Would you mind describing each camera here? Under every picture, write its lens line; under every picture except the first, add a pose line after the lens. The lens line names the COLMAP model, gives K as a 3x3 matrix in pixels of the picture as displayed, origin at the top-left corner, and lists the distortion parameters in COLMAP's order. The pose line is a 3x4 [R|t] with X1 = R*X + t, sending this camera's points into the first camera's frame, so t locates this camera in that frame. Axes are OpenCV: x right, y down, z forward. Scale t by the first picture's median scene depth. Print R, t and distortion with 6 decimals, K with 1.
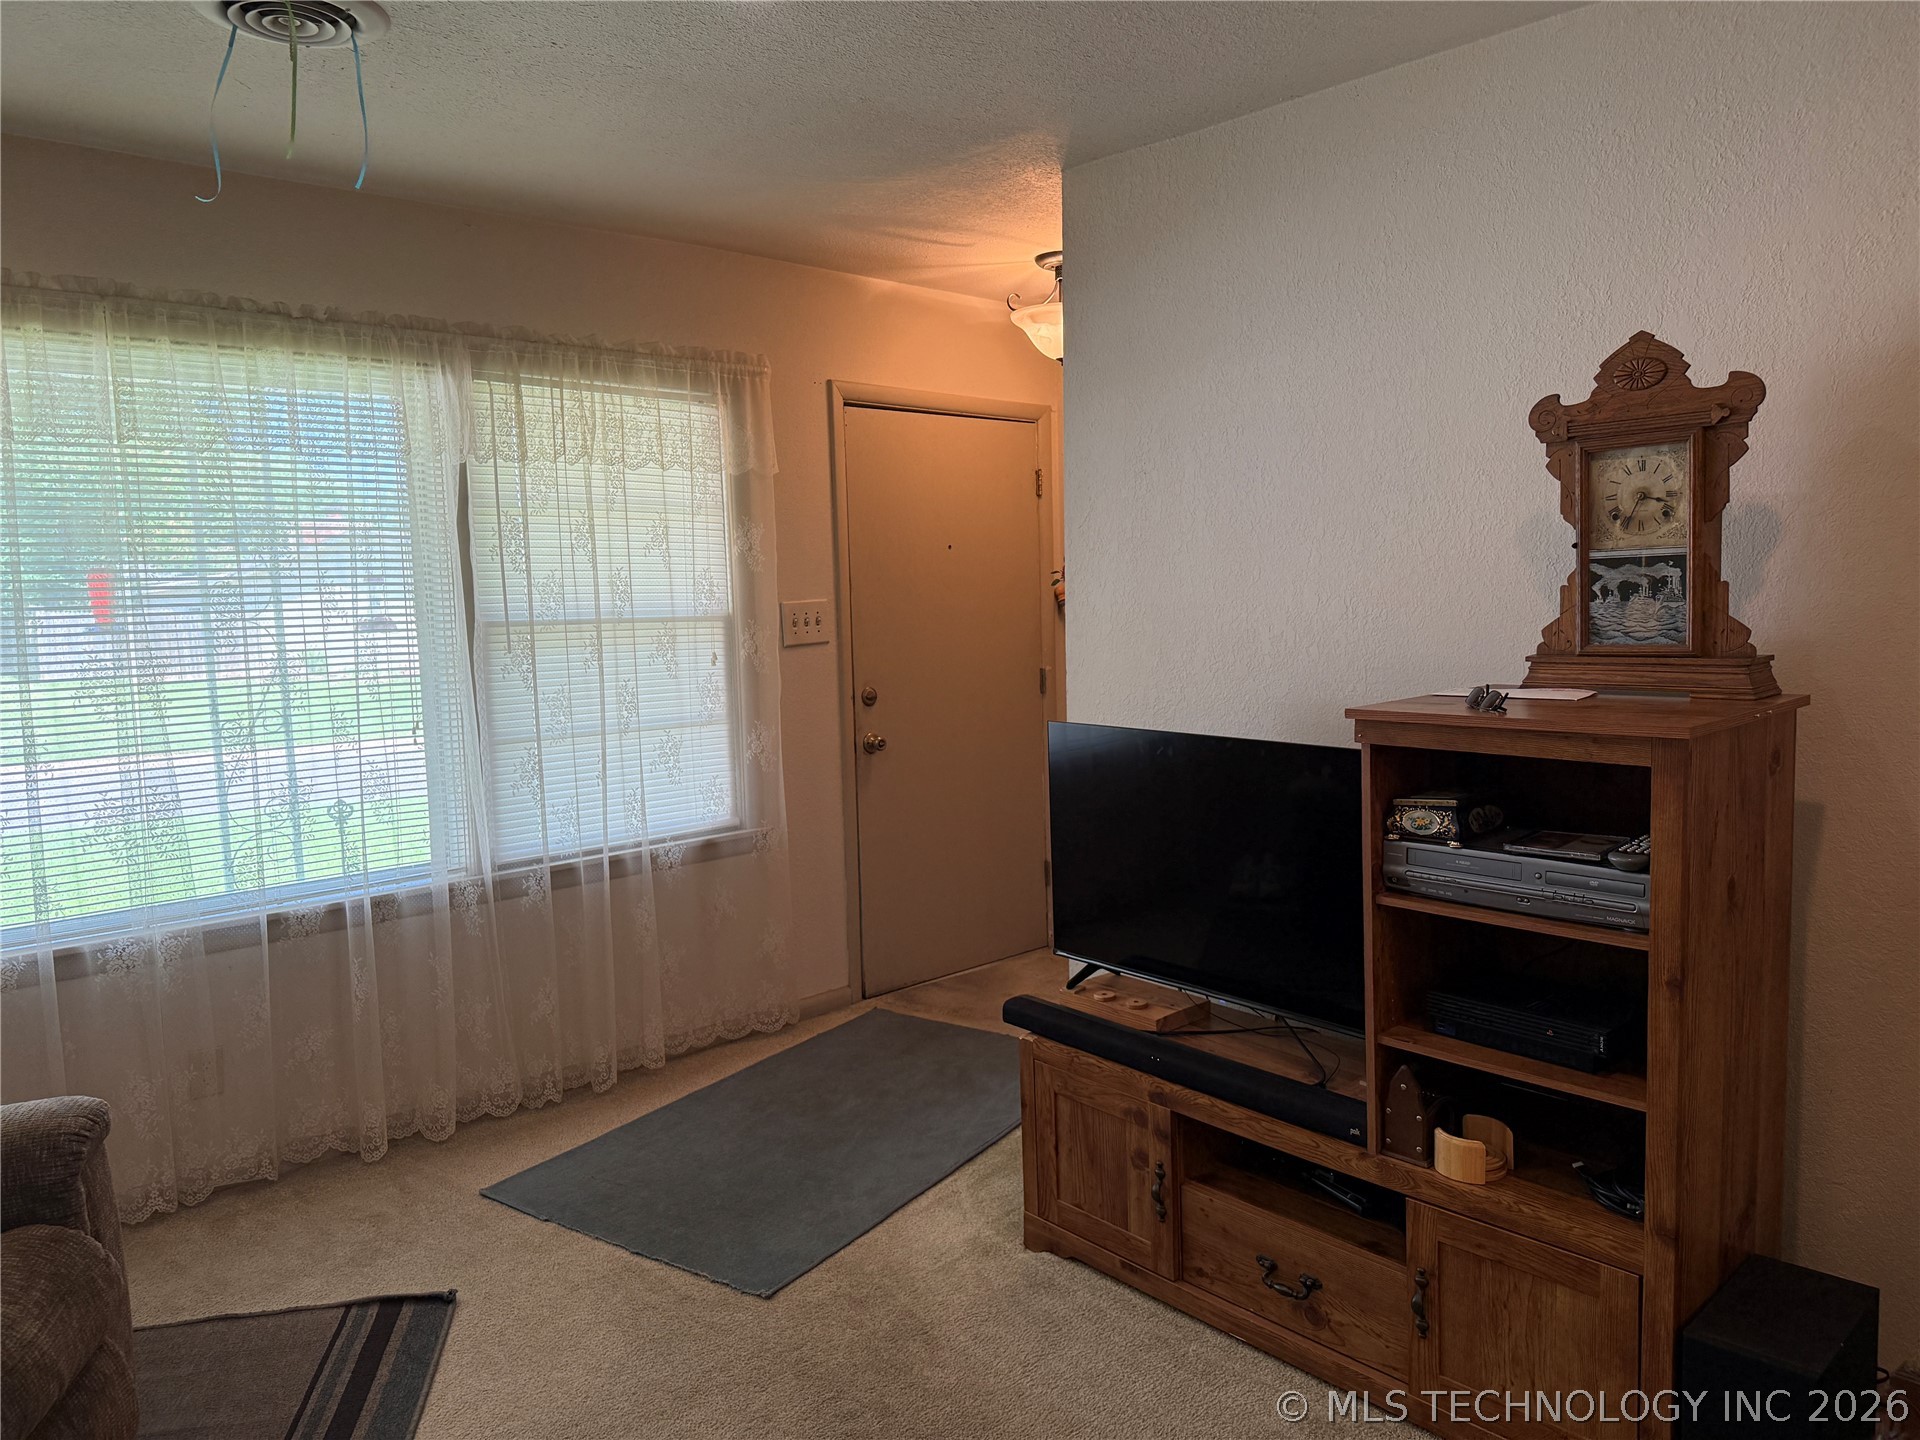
lens RADIAL K [[1371.2, 0, 976.9], [0, 1371.2, 712.8], [0, 0, 1]] dist [0.065133, -0.095264]
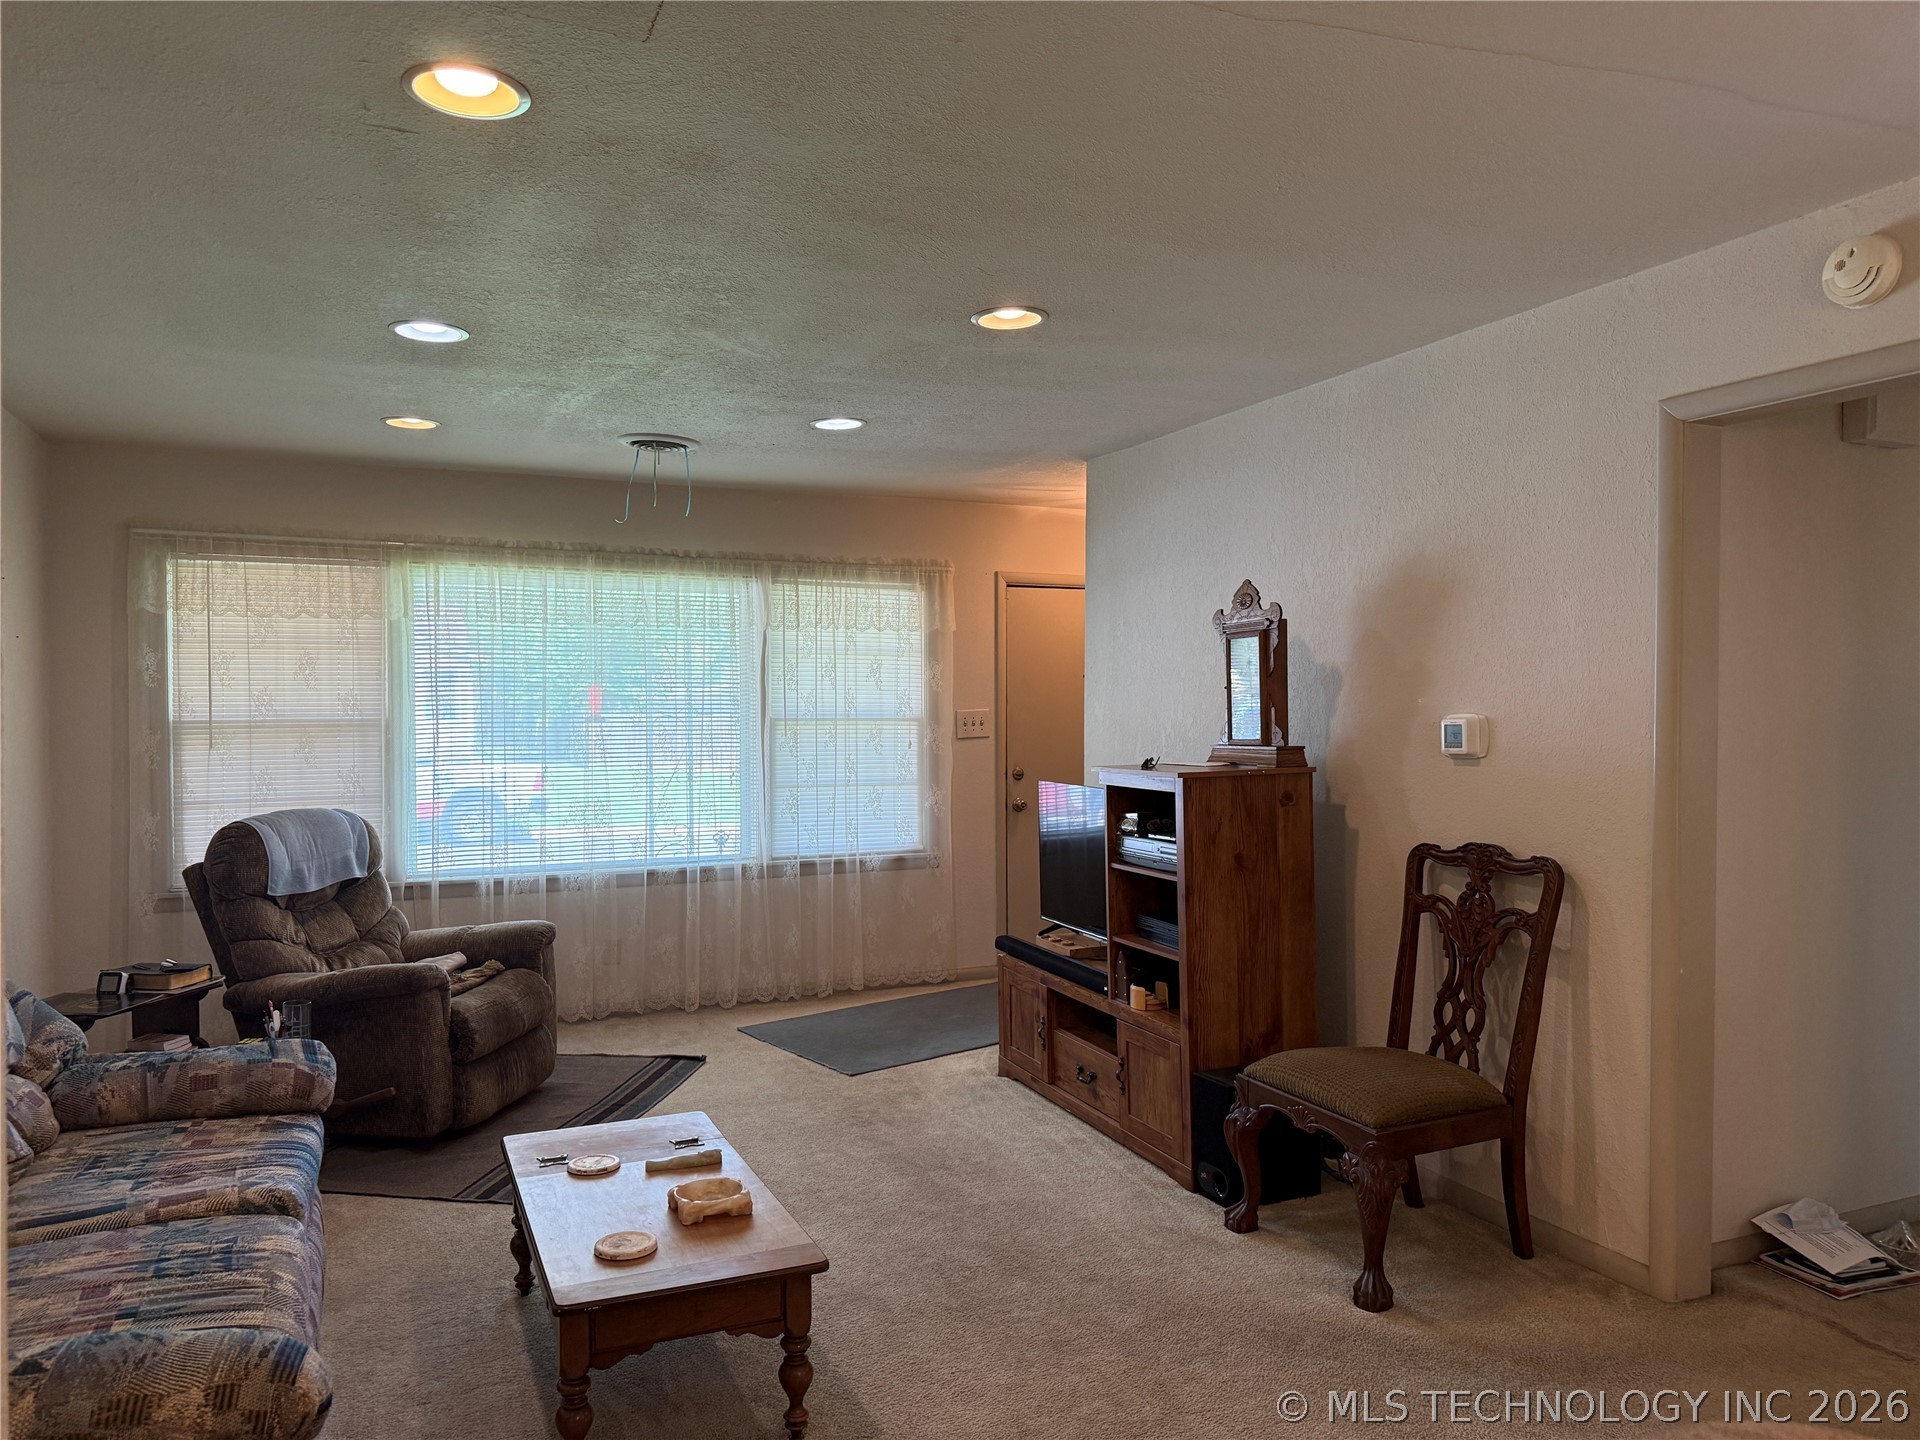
lens RADIAL K [[1371.2, 0, 966.1], [0, 1371.2, 709.1], [0, 0, 1]] dist [0.065133, -0.095264]
pose [[0.943798, 0.020193, -0.329905, 0.508521], [-0.048866, 0.995688, -0.078850, 0.054705], [0.326891, 0.090540, 0.940715, -0.636800]]
